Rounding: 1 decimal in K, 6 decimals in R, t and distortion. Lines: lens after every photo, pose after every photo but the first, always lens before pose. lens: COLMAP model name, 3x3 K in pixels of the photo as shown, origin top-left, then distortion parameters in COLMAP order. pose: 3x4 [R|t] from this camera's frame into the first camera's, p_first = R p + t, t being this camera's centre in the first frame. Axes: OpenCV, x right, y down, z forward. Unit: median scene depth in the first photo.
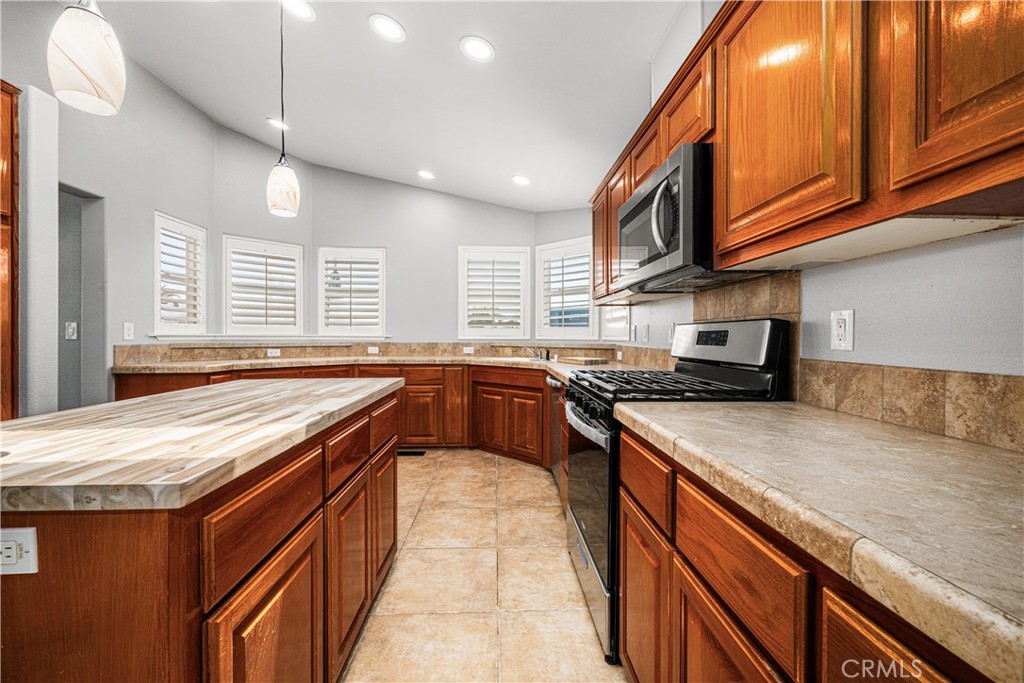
lens RADIAL K [[414.1, 0, 513.9], [0, 414.1, 340.1], [0, 0, 1]] dist [0.000848, 0.000469]
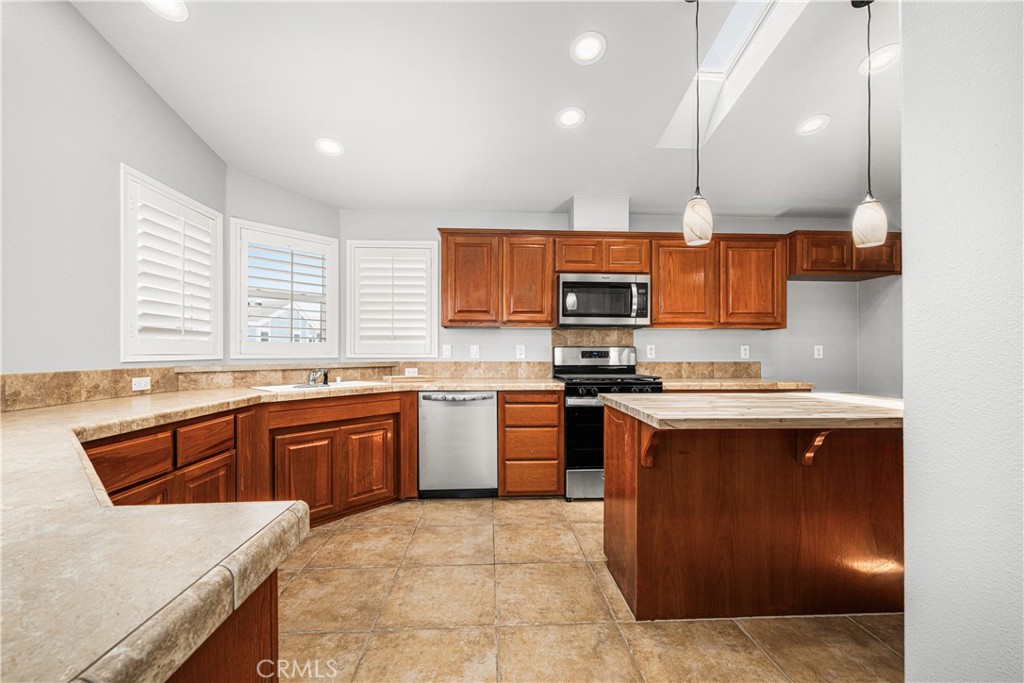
lens RADIAL K [[414.1, 0, 512.2], [0, 414.1, 346.2], [0, 0, 1]] dist [0.000848, 0.000469]
pose [[-0.019007, 0.011511, 0.999753, -0.833457], [0.009959, 0.999886, -0.011323, -0.014227], [-0.999770, 0.009741, -0.019120, 0.766864]]
